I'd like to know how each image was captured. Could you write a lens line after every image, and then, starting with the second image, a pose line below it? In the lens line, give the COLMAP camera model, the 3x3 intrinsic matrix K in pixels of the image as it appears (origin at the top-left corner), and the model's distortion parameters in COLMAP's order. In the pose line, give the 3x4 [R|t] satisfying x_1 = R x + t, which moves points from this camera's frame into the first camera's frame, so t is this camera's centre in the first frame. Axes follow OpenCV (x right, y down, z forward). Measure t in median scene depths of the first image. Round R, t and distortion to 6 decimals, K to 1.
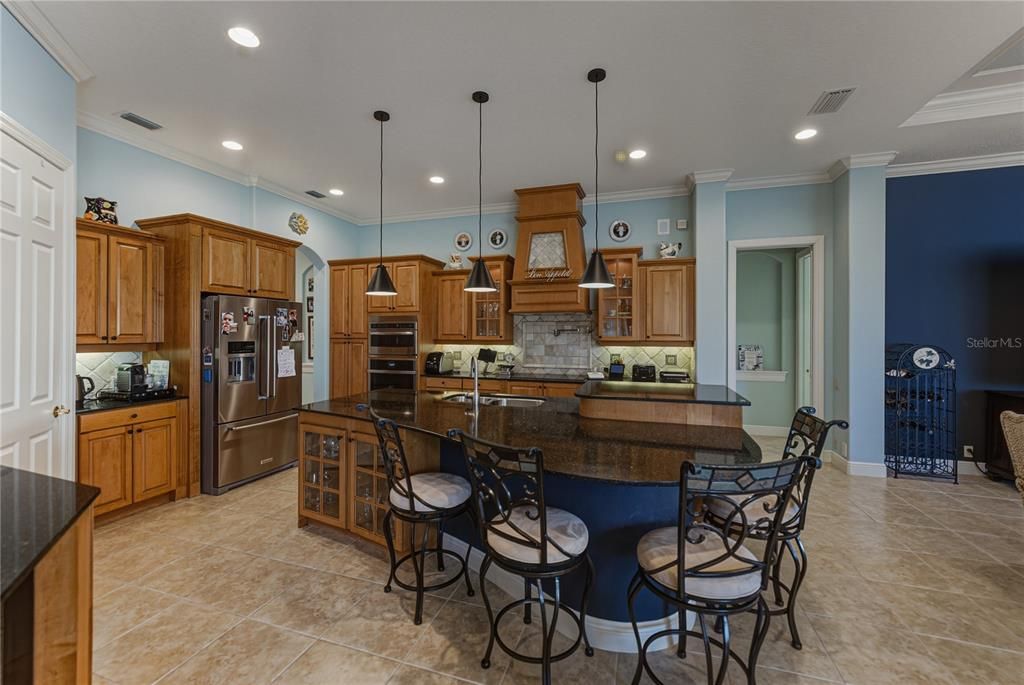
lens RADIAL K [[355.1, 0, 508.3], [0, 355.1, 331.6], [0, 0, 1]] dist [-0.000256, 0.000025]
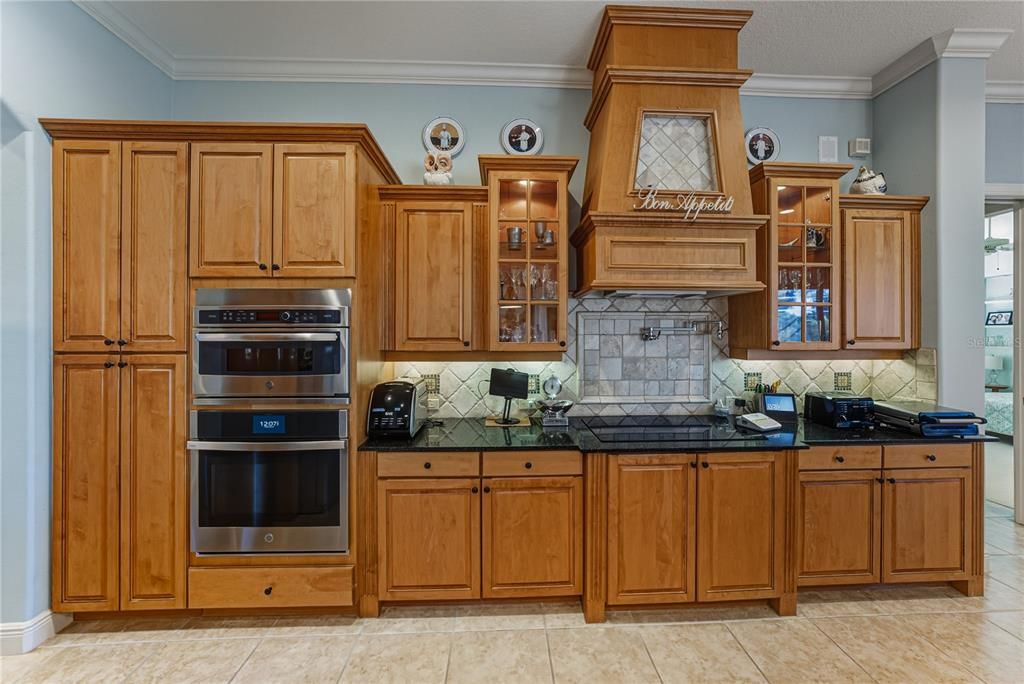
lens RADIAL K [[356.4, 0, 515.3], [0, 356.4, 329.8], [0, 0, 1]] dist [-0.010795, 0.000110]
pose [[0.944569, -0.000548, 0.328313, -0.207361], [-0.000006, 0.999999, 0.001688, -0.003501], [-0.328314, -0.001597, 0.944567, 0.570191]]
